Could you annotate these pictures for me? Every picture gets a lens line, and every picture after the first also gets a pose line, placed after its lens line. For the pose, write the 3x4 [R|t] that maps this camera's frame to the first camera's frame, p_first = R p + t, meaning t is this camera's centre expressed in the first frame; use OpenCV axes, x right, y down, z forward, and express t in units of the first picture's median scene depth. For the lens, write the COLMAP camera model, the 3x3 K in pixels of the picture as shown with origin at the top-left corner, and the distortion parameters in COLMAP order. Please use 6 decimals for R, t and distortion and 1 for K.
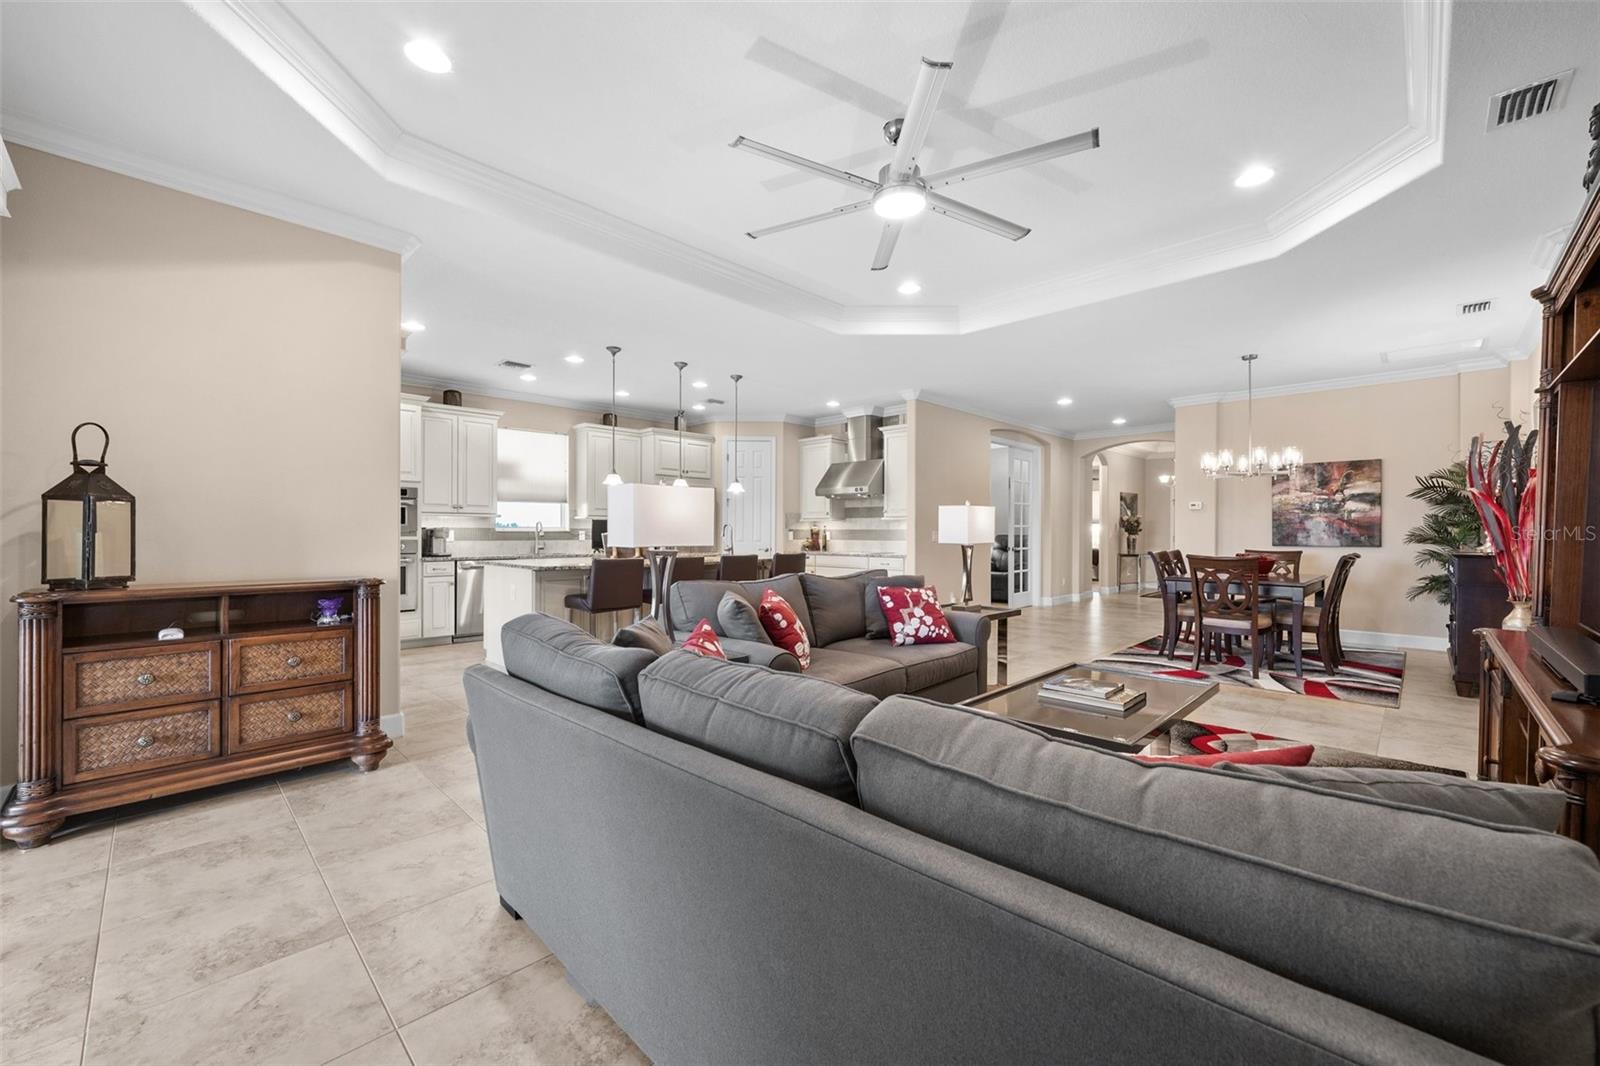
lens RADIAL K [[630.7, 0, 798.1], [0, 630.7, 539.8], [0, 0, 1]] dist [-0.001001, -0.000029]
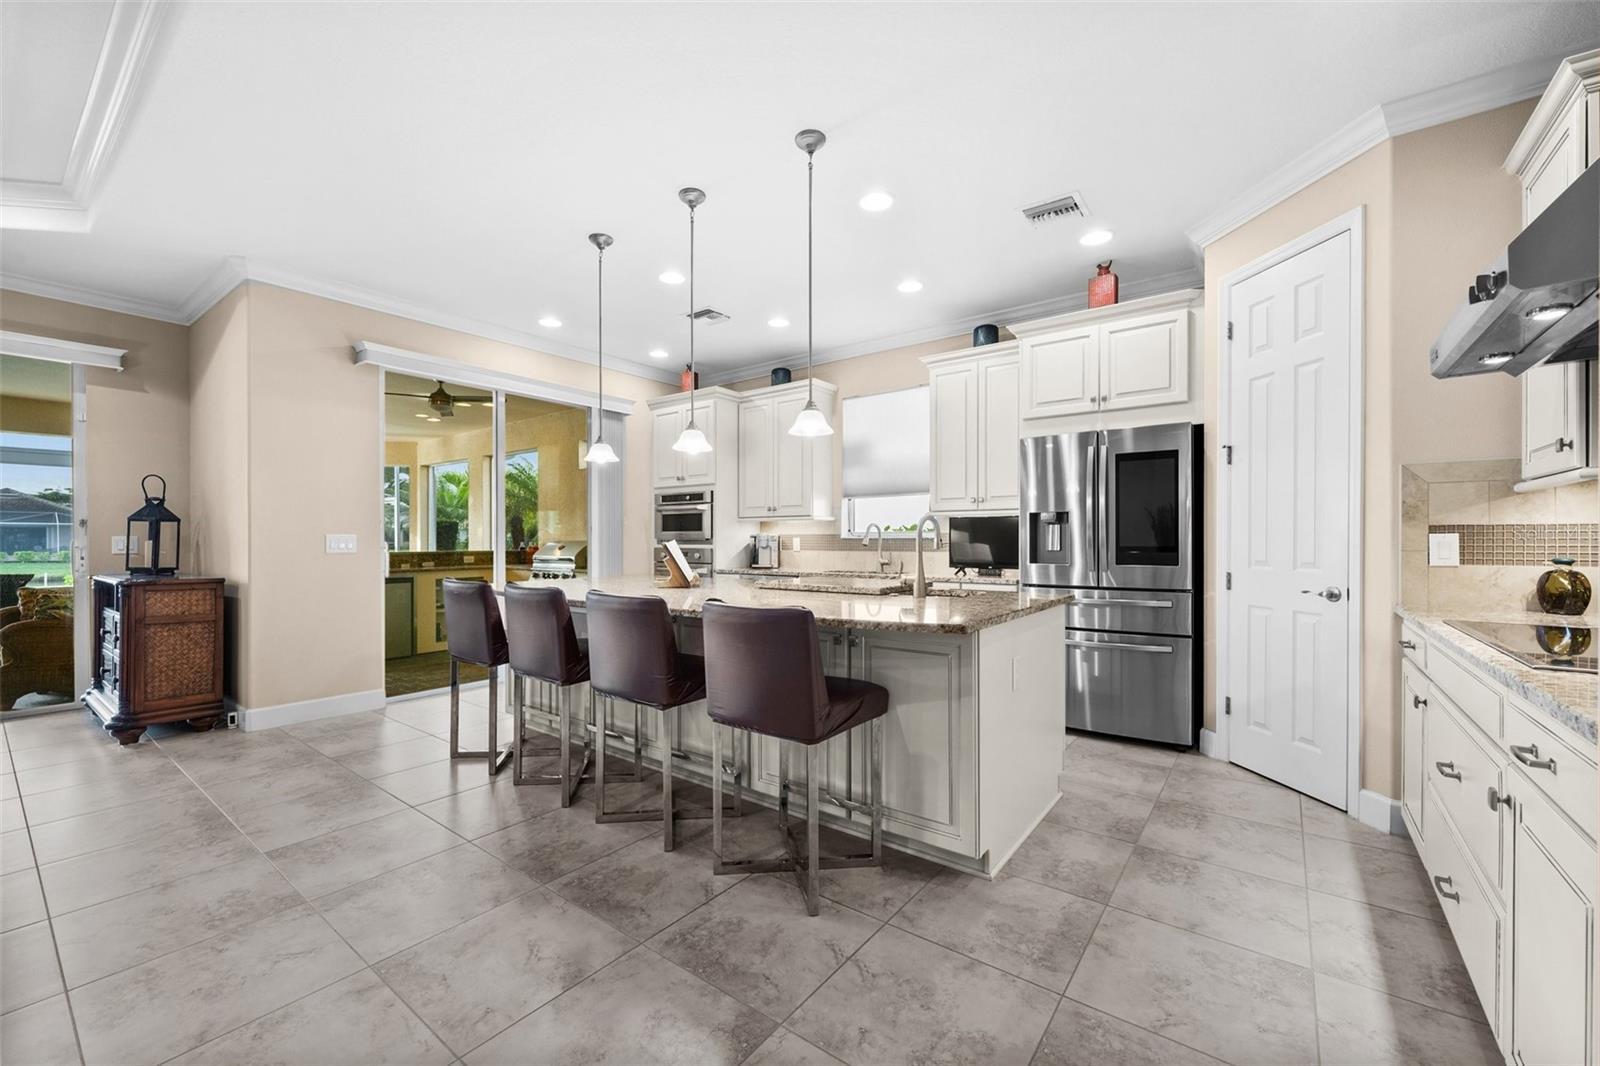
lens RADIAL K [[630.7, 0, 793.6], [0, 630.7, 541.3], [0, 0, 1]] dist [-0.001001, -0.000029]
pose [[0.113089, -0.000234, -0.993585, 0.722240], [-0.010301, 0.999946, -0.001408, -0.023136], [0.993531, 0.010394, 0.113080, 2.435669]]
